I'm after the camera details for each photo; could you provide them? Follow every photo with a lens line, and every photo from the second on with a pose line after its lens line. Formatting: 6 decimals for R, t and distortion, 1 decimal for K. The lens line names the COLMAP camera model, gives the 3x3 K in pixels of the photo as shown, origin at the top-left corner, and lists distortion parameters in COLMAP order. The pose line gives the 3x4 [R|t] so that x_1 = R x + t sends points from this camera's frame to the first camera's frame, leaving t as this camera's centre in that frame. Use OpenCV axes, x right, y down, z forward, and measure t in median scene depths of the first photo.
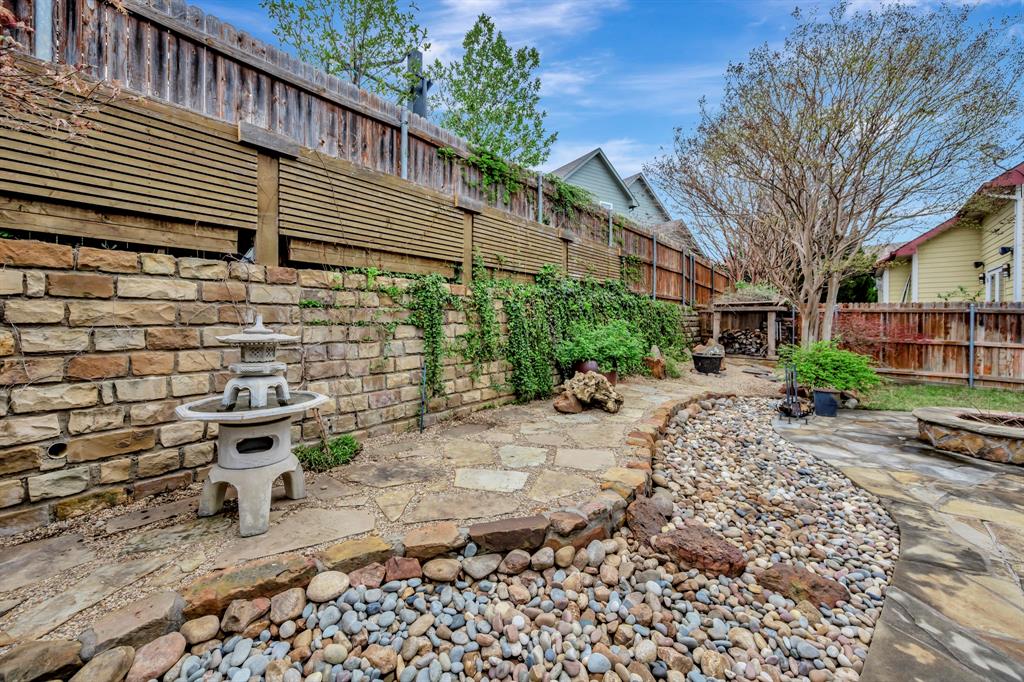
lens RADIAL K [[411.2, 0, 516.7], [0, 411.2, 322.4], [0, 0, 1]] dist [-0.001787, -0.000001]
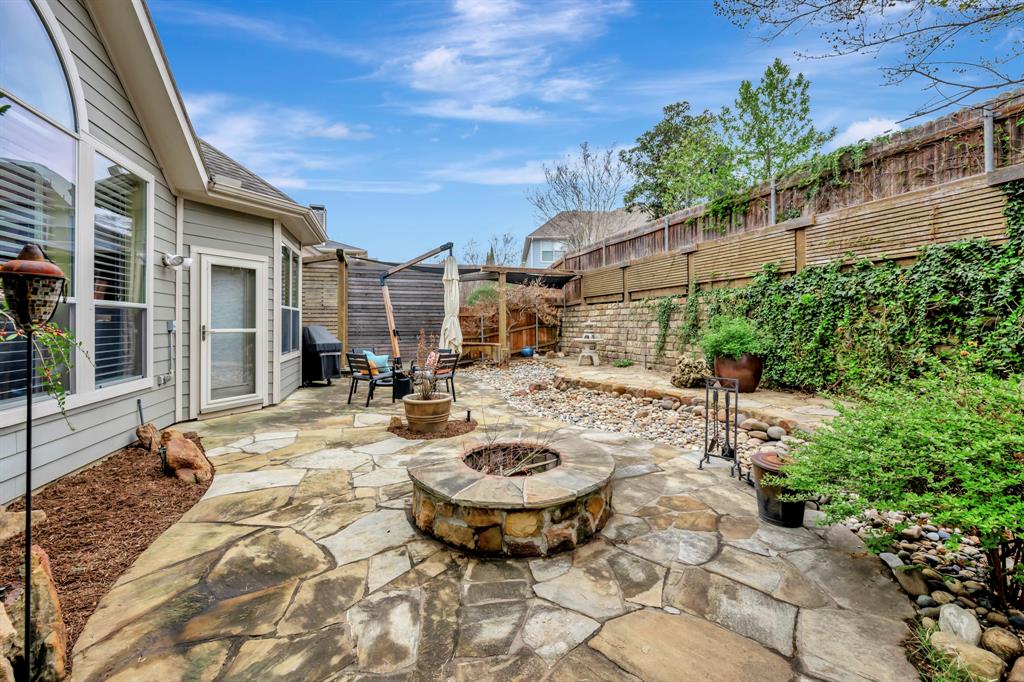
lens RADIAL K [[411.2, 0, 518.4], [0, 411.2, 321.5], [0, 0, 1]] dist [-0.001787, -0.000001]
pose [[-0.518155, -0.010648, -0.855220, 2.205338], [-0.006841, 0.999942, -0.008305, 0.035549], [0.855259, 0.001547, -0.518198, 1.683198]]
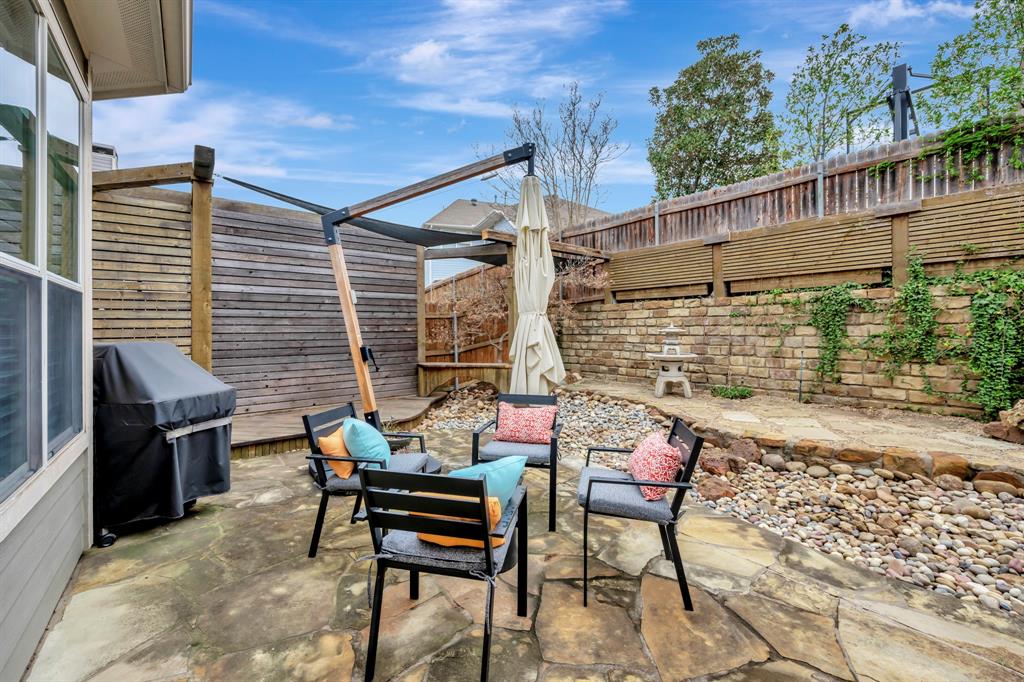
lens RADIAL K [[411.2, 0, 513.8], [0, 411.2, 331.3], [0, 0, 1]] dist [-0.001787, -0.000001]
pose [[-0.202166, 0.002378, -0.979348, 1.433875], [-0.001353, 0.999995, 0.002707, 0.025134], [0.979350, 0.001872, -0.202161, 0.352554]]
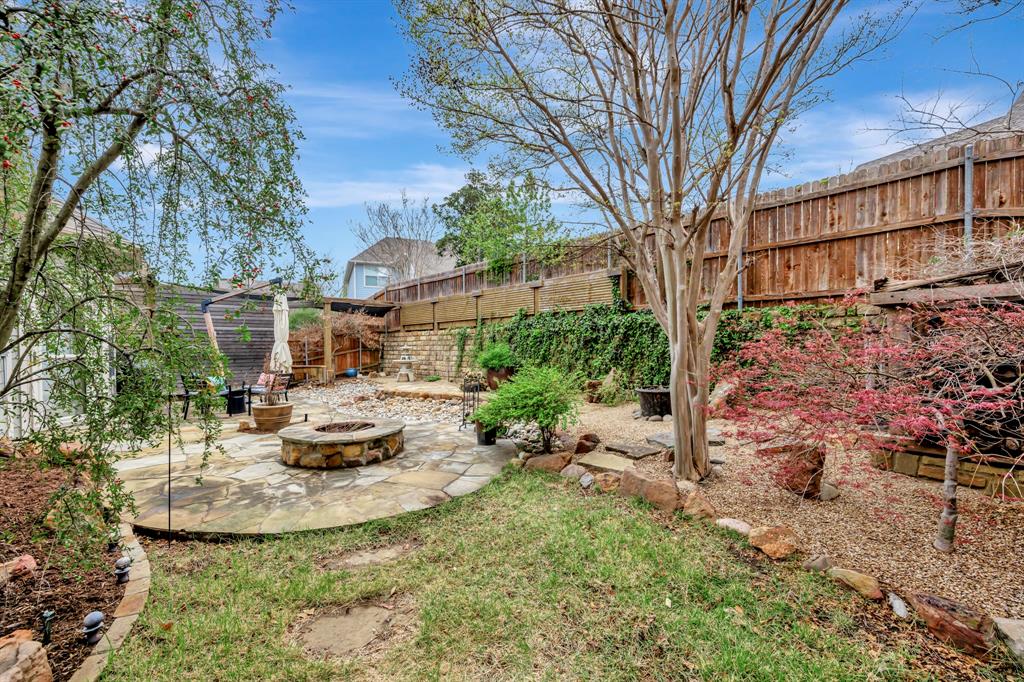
lens RADIAL K [[411.2, 0, 512.4], [0, 411.2, 351.6], [0, 0, 1]] dist [-0.001787, -0.000001]
pose [[-0.146022, 0.006940, -0.989257, 2.828022], [-0.001895, 0.999972, 0.007295, 0.030389], [0.989280, 0.002940, -0.146004, 2.026515]]
